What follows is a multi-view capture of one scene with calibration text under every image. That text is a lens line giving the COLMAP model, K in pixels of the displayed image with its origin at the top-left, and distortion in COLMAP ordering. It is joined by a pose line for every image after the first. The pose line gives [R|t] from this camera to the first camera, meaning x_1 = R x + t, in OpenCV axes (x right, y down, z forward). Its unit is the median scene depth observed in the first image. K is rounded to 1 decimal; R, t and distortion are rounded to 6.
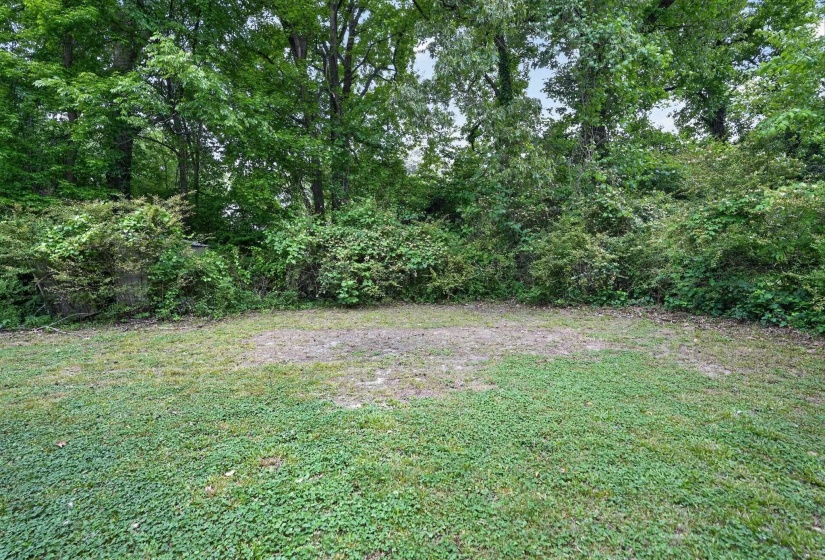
lens RADIAL K [[377.9, 0, 412.2], [0, 377.9, 277.9], [0, 0, 1]] dist [-0.014840, 0.000923]
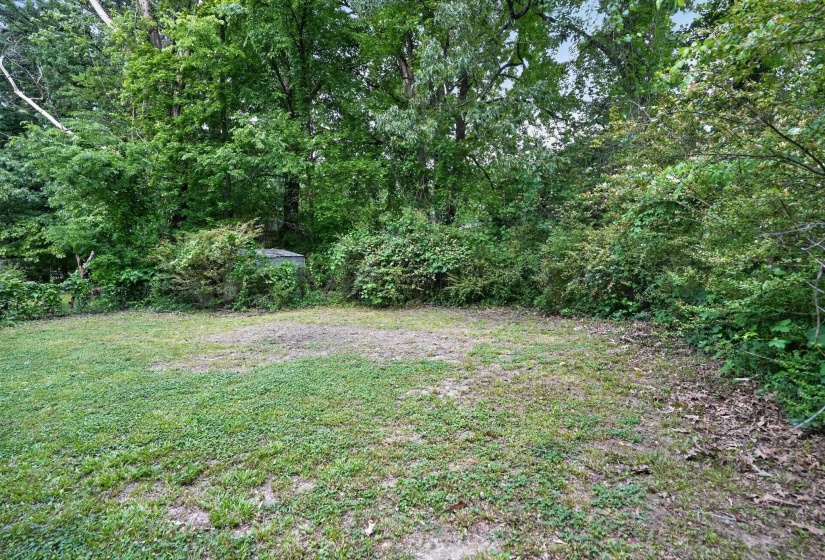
lens RADIAL K [[377.9, 0, 411.8], [0, 377.9, 280.5], [0, 0, 1]] dist [-0.014840, 0.000923]
pose [[0.857623, 0.005073, -0.514253, 0.491686], [-0.004875, 0.999987, 0.001734, -0.005204], [0.514255, 0.001020, 0.857637, 0.080466]]
